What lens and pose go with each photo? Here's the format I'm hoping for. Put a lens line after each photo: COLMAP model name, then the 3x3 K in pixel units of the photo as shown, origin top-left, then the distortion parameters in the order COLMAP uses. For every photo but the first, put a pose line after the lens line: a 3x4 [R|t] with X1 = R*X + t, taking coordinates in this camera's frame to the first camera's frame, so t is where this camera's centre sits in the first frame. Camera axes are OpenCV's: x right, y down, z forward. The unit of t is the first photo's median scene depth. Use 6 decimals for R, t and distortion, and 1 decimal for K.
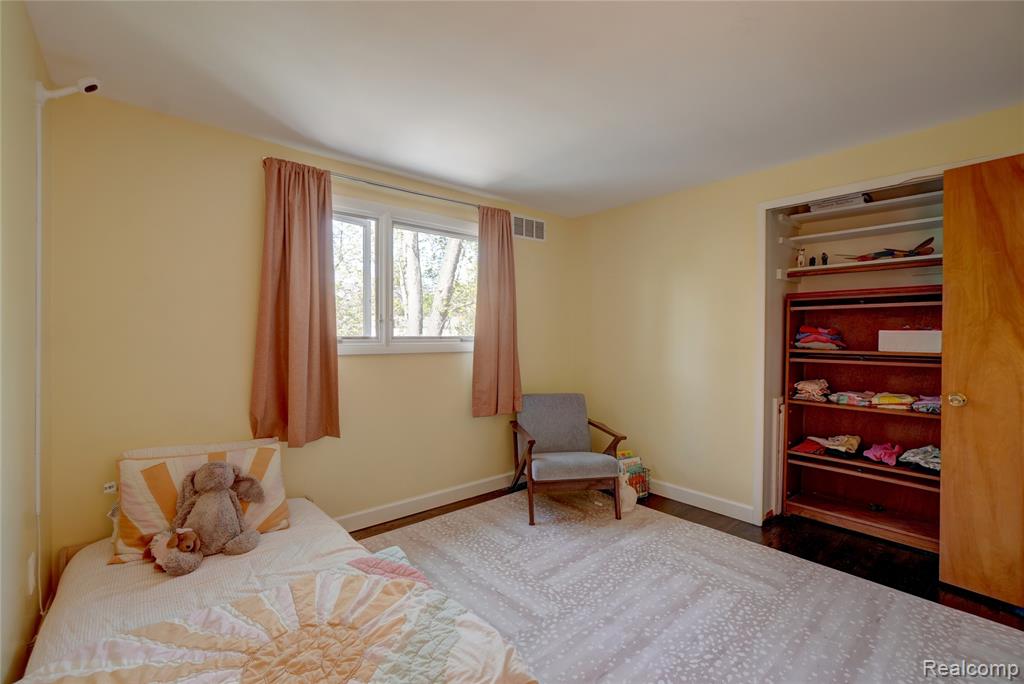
lens RADIAL K [[447.1, 0, 513.6], [0, 447.1, 343.0], [0, 0, 1]] dist [0.003890, -0.000013]
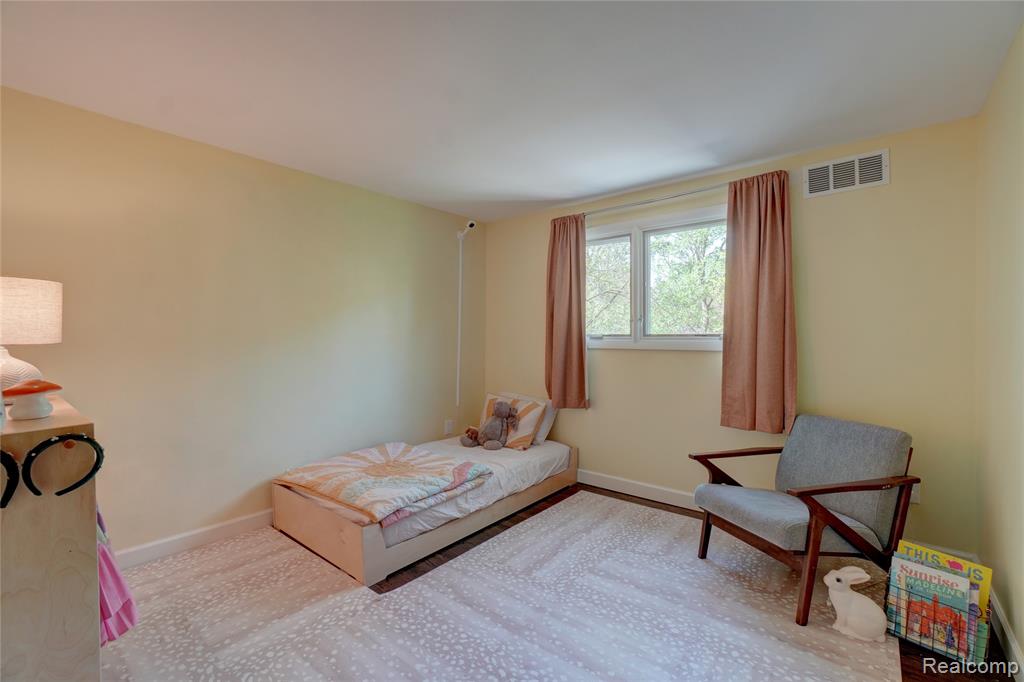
lens RADIAL K [[444.2, 0, 513.7], [0, 444.2, 337.3], [0, 0, 1]] dist [-0.003460, 0.001058]
pose [[0.165644, 0.000987, -0.986185, 0.787374], [-0.018819, 0.999821, -0.002160, 0.002866], [0.986006, 0.018917, 0.165633, 0.501975]]
